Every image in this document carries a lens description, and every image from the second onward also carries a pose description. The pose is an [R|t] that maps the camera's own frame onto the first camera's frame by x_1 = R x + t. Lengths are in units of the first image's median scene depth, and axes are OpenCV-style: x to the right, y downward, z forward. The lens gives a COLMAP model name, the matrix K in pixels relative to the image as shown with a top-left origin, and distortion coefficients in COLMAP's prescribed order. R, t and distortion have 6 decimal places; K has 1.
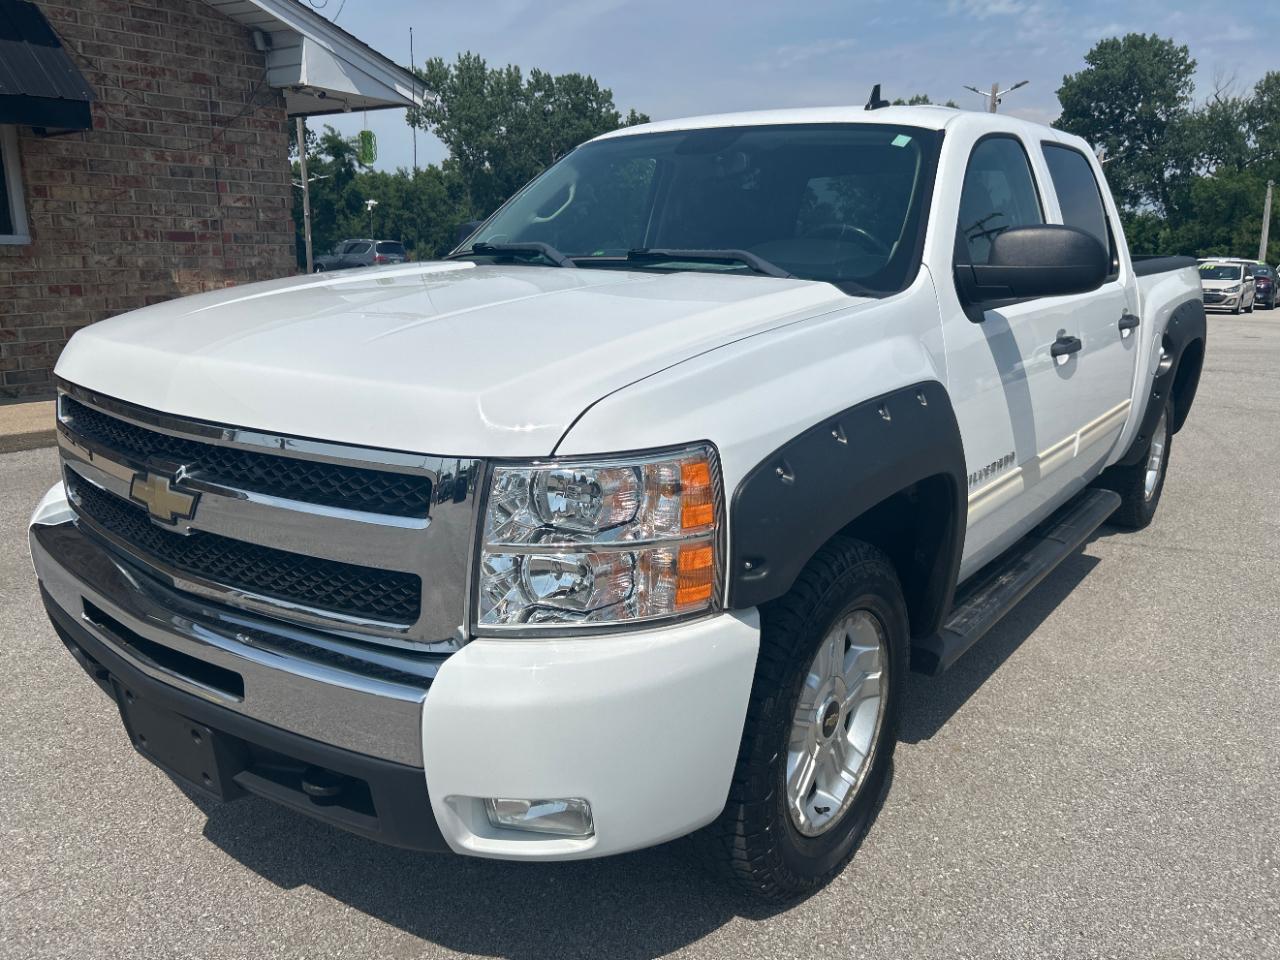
lens RADIAL K [[962.2, 0, 638.3], [0, 962.2, 474.6], [0, 0, 1]] dist [0.040890, -0.044908]
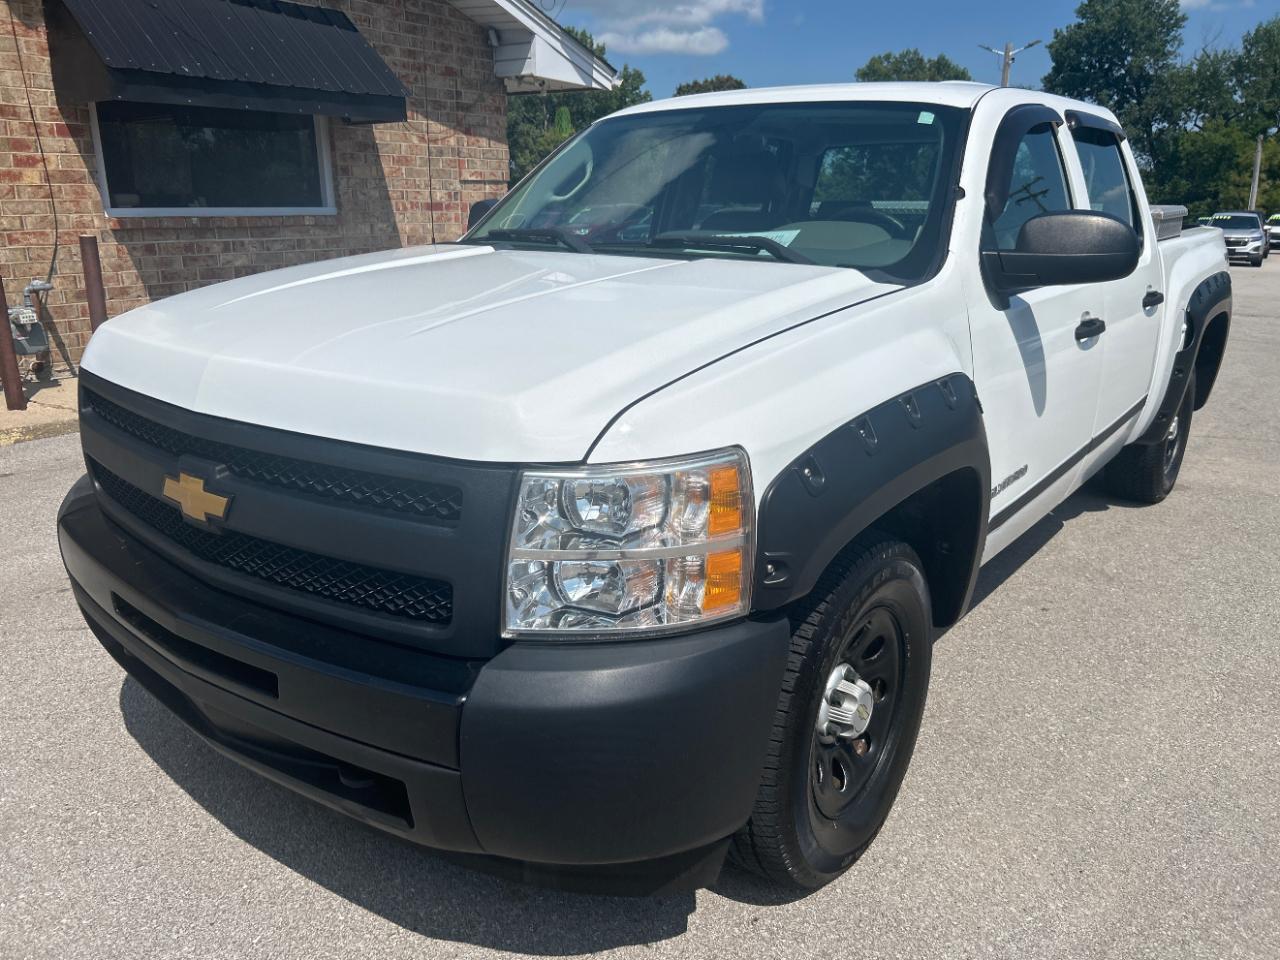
lens RADIAL K [[962.2, 0, 636.0], [0, 962.2, 479.9], [0, 0, 1]] dist [0.040890, -0.044908]
pose [[0.999699, -0.012371, 0.021169, -0.252633], [0.011351, 0.998800, 0.047650, 0.037256], [-0.021733, -0.047395, 0.998640, -0.211653]]
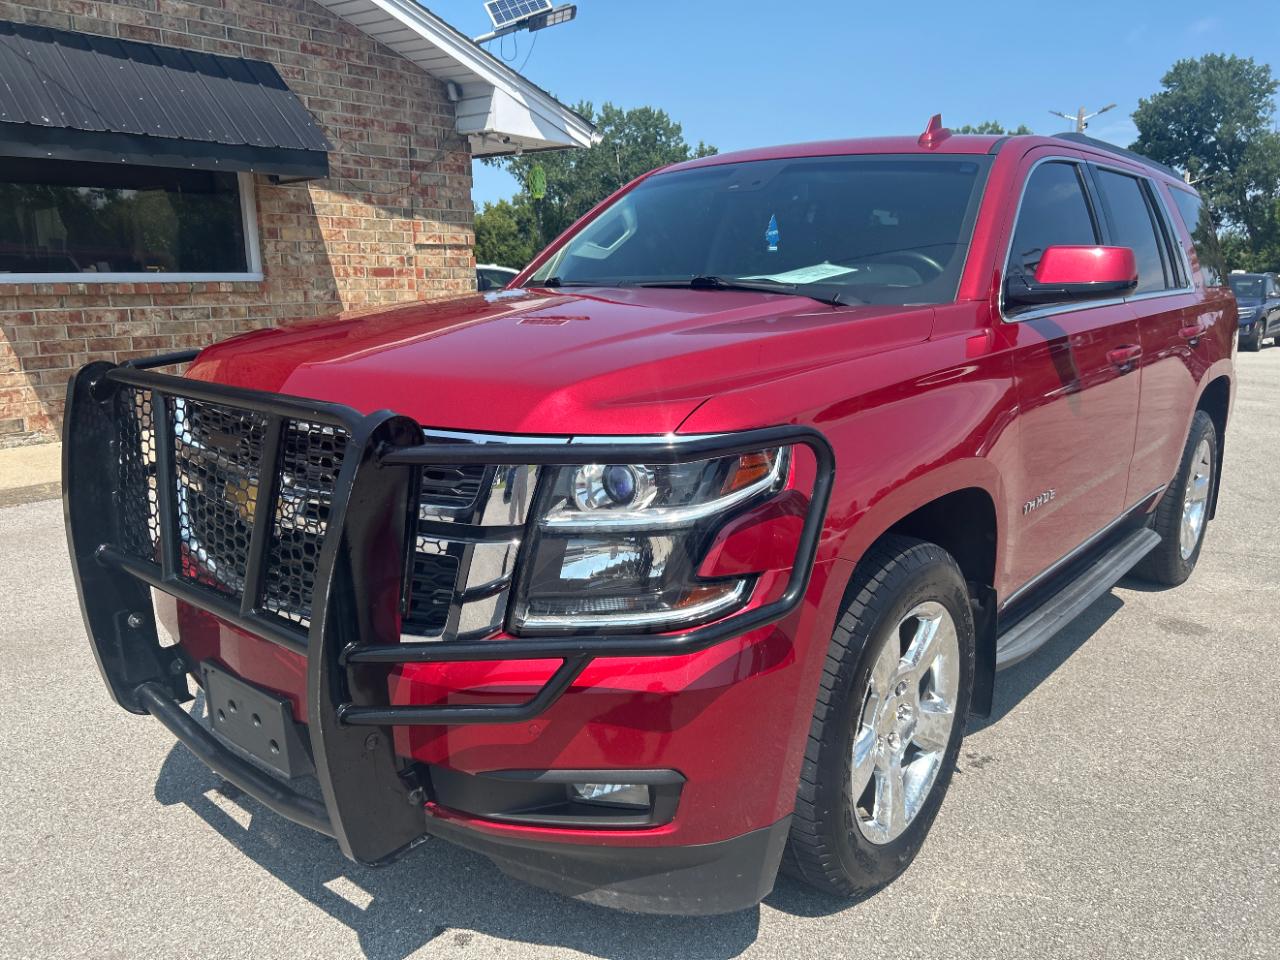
lens RADIAL K [[962.2, 0, 639.9], [0, 962.2, 484.4], [0, 0, 1]] dist [0.040890, -0.044908]
pose [[0.998300, -0.001447, -0.058259, -0.119608], [0.000248, 0.999788, -0.020580, 0.015916], [0.058276, 0.020531, 0.998089, -0.064698]]
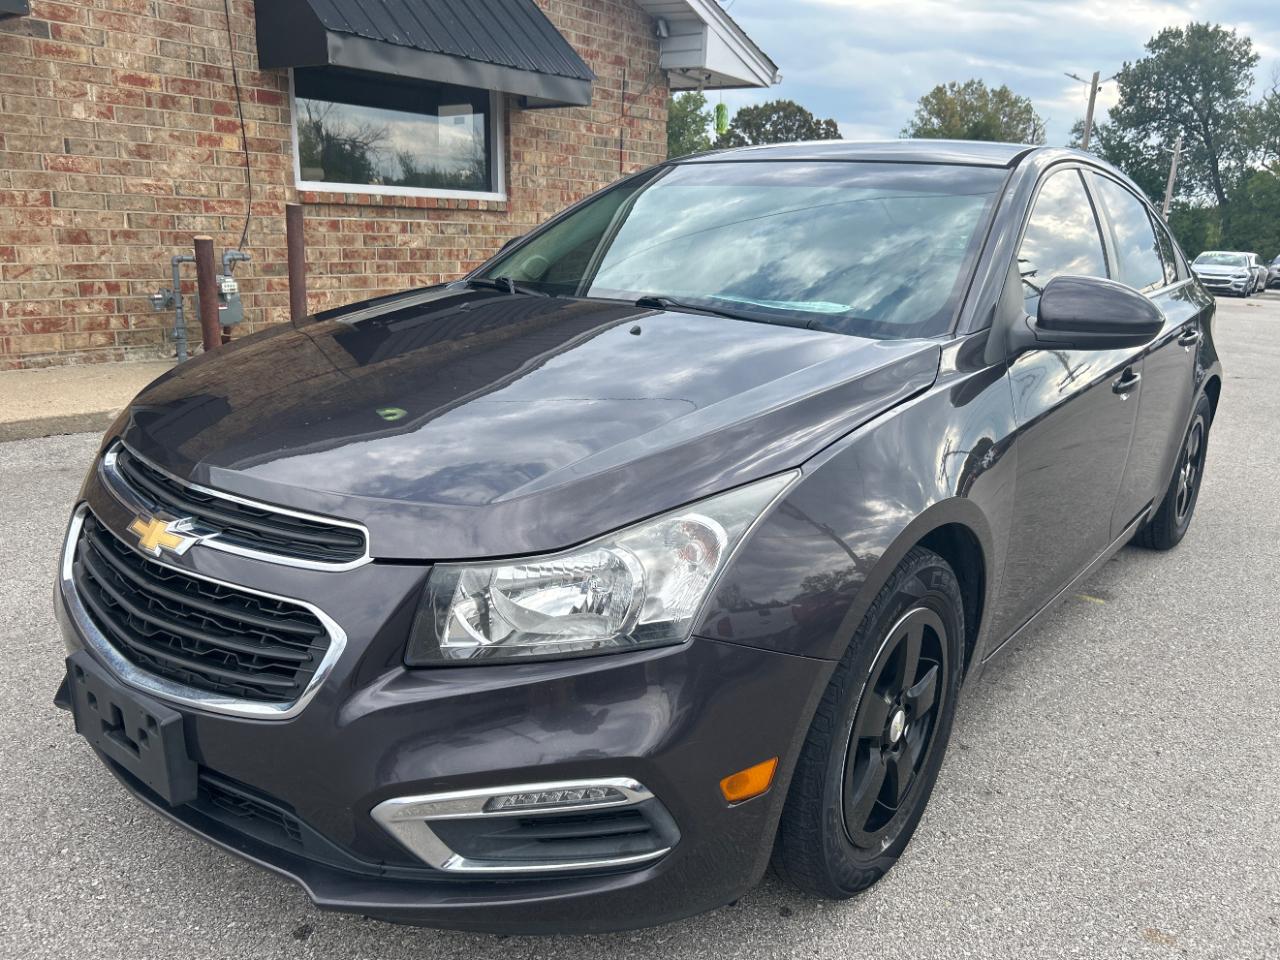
lens RADIAL K [[962.2, 0, 652.8], [0, 962.2, 480.8], [0, 0, 1]] dist [0.040890, -0.044908]
pose [[0.999563, 0.029497, 0.001869, -0.395737], [-0.029538, 0.999152, 0.028700, 0.057222], [-0.001020, -0.028742, 0.999586, -0.165416]]
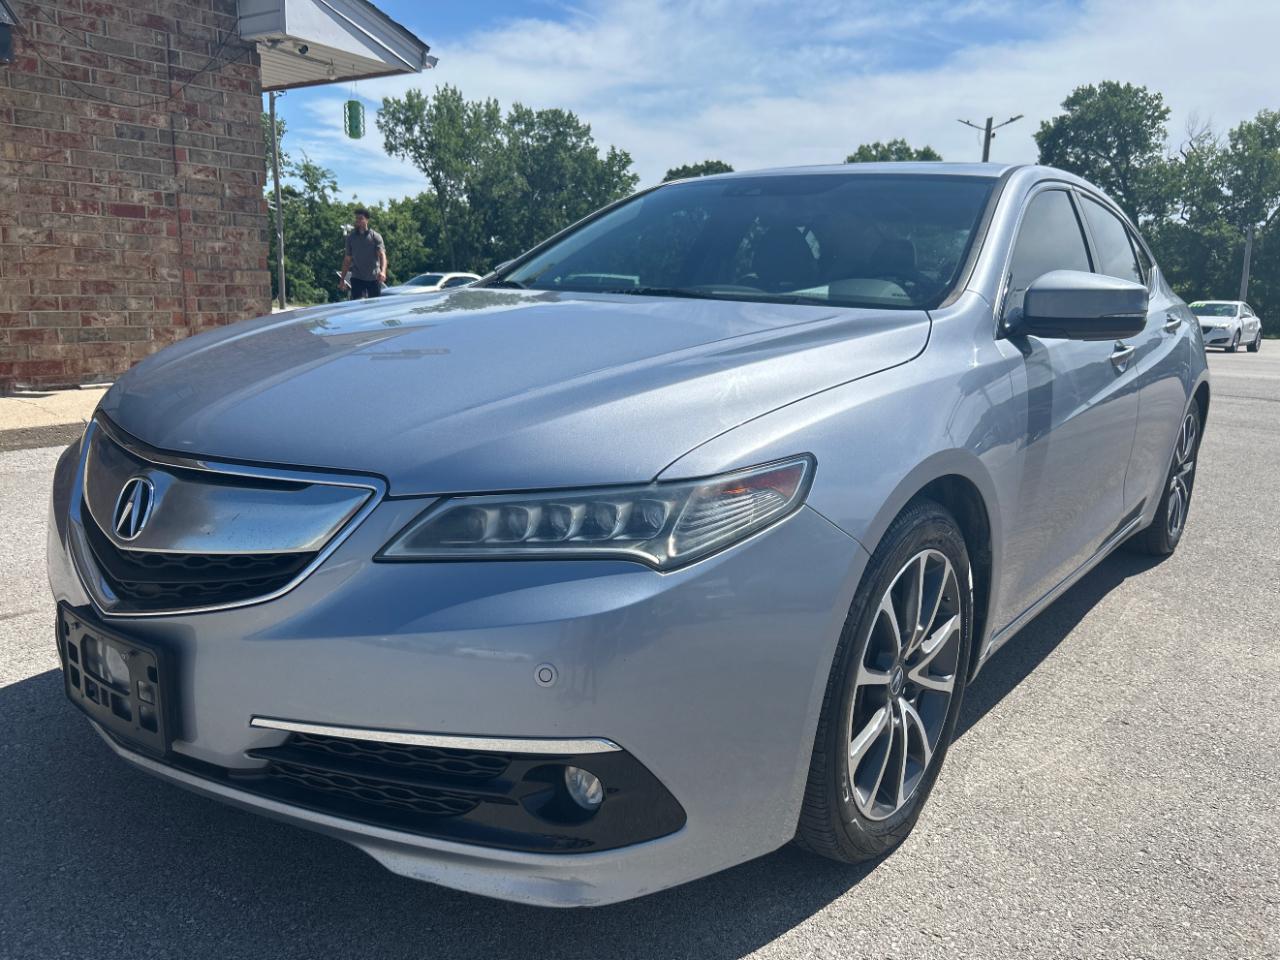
lens RADIAL K [[962.2, 0, 642.9], [0, 962.2, 487.4], [0, 0, 1]] dist [0.040890, -0.044908]
pose [[0.999372, 0.009842, 0.034046, -0.059335], [-0.008934, 0.999604, -0.026698, 0.008079], [-0.034295, 0.026377, 0.999064, 0.165650]]
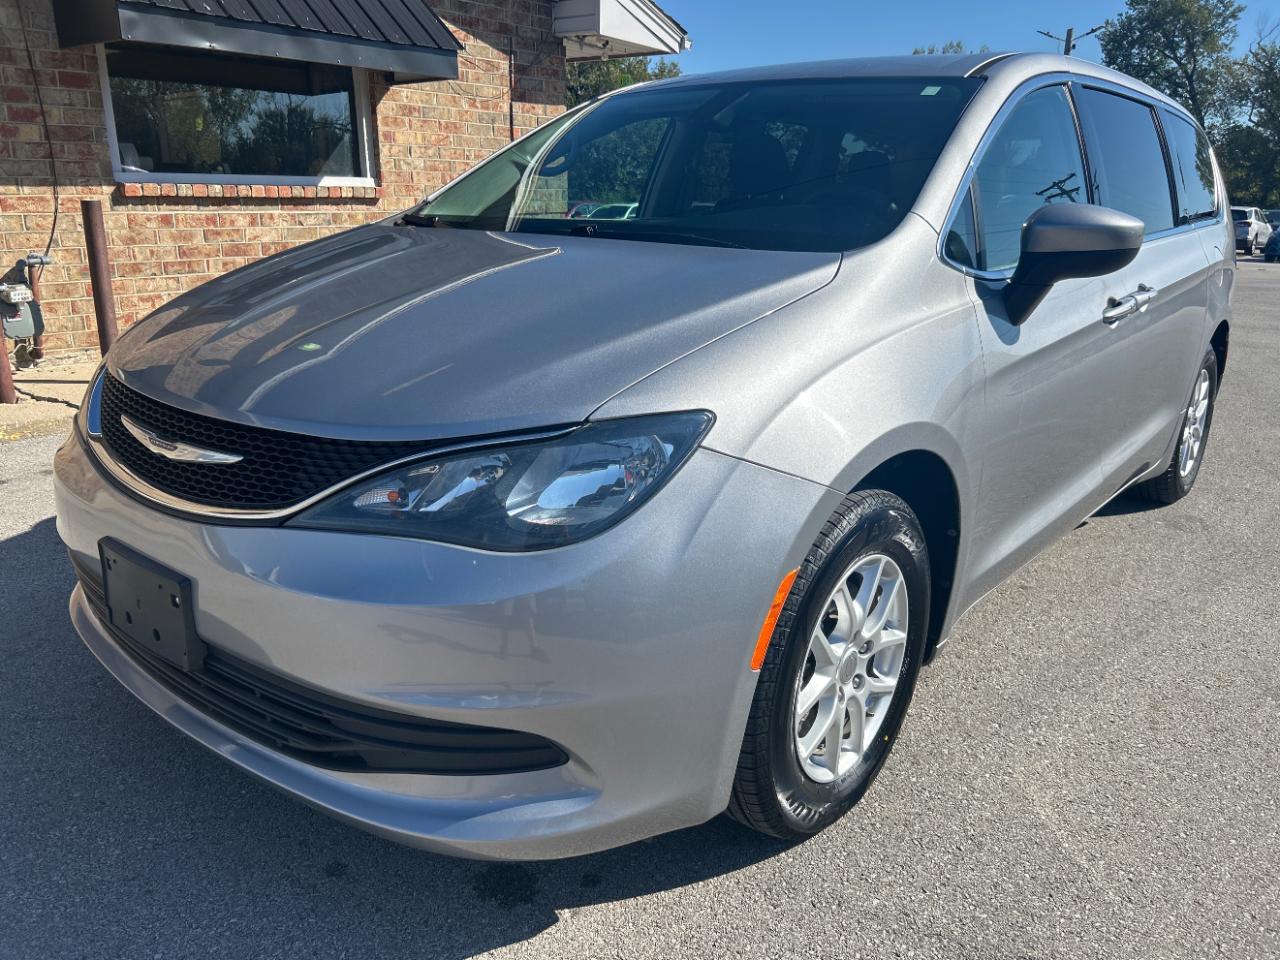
lens RADIAL K [[962.2, 0, 637.8], [0, 962.2, 482.5], [0, 0, 1]] dist [0.040890, -0.044908]
pose [[0.999985, 0.001586, -0.005192, -0.296533], [-0.001303, 0.998541, 0.053980, 0.030271], [0.005270, -0.053972, 0.998529, -0.083532]]
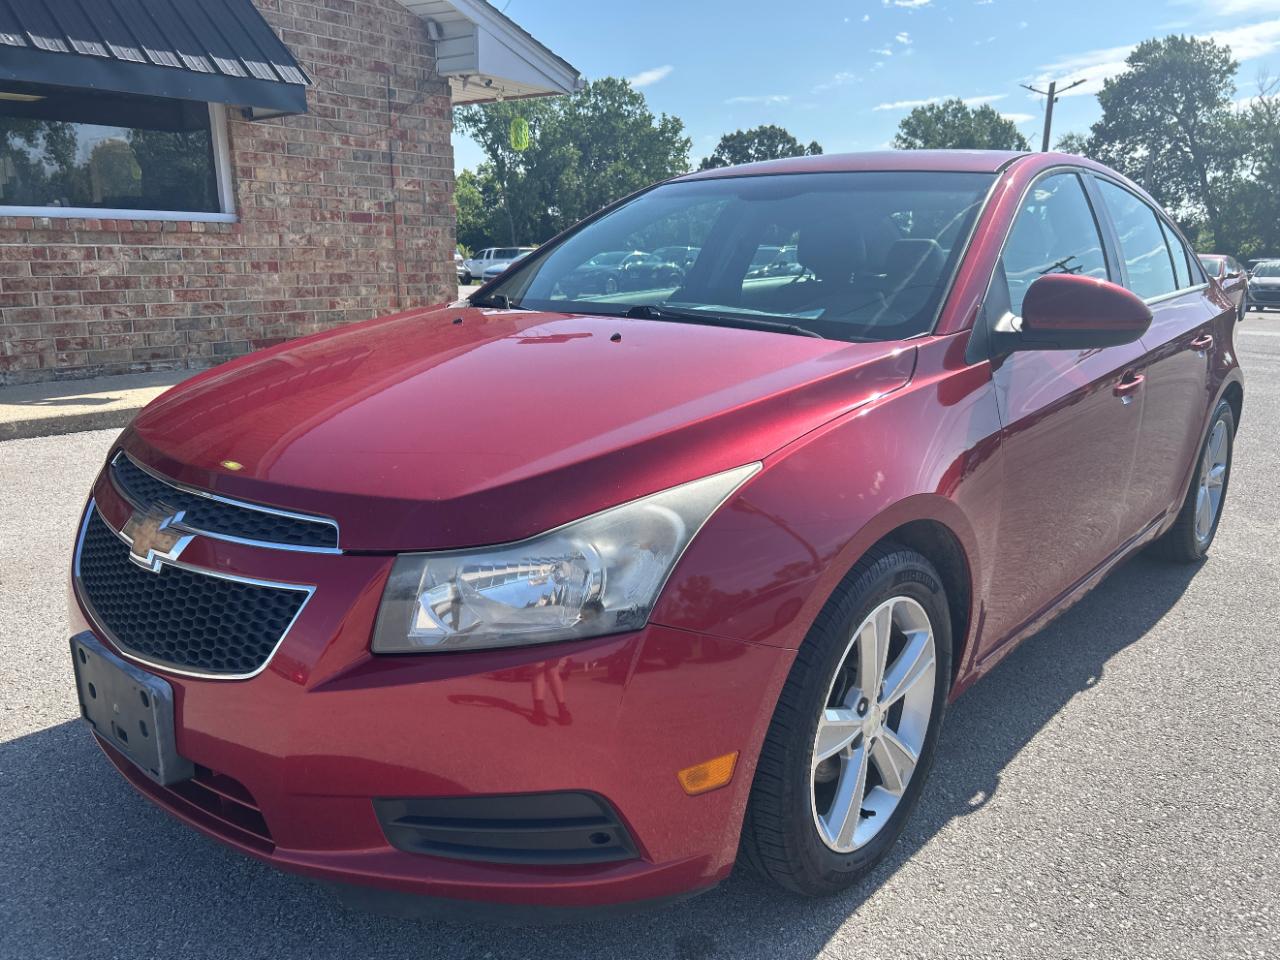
lens RADIAL K [[962.2, 0, 640.6], [0, 962.2, 486.9], [0, 0, 1]] dist [0.040890, -0.044908]
pose [[0.999784, 0.004082, -0.020383, -0.144341], [-0.003964, 0.999975, 0.005834, 0.040278], [0.020407, -0.005752, 0.999775, -0.048329]]
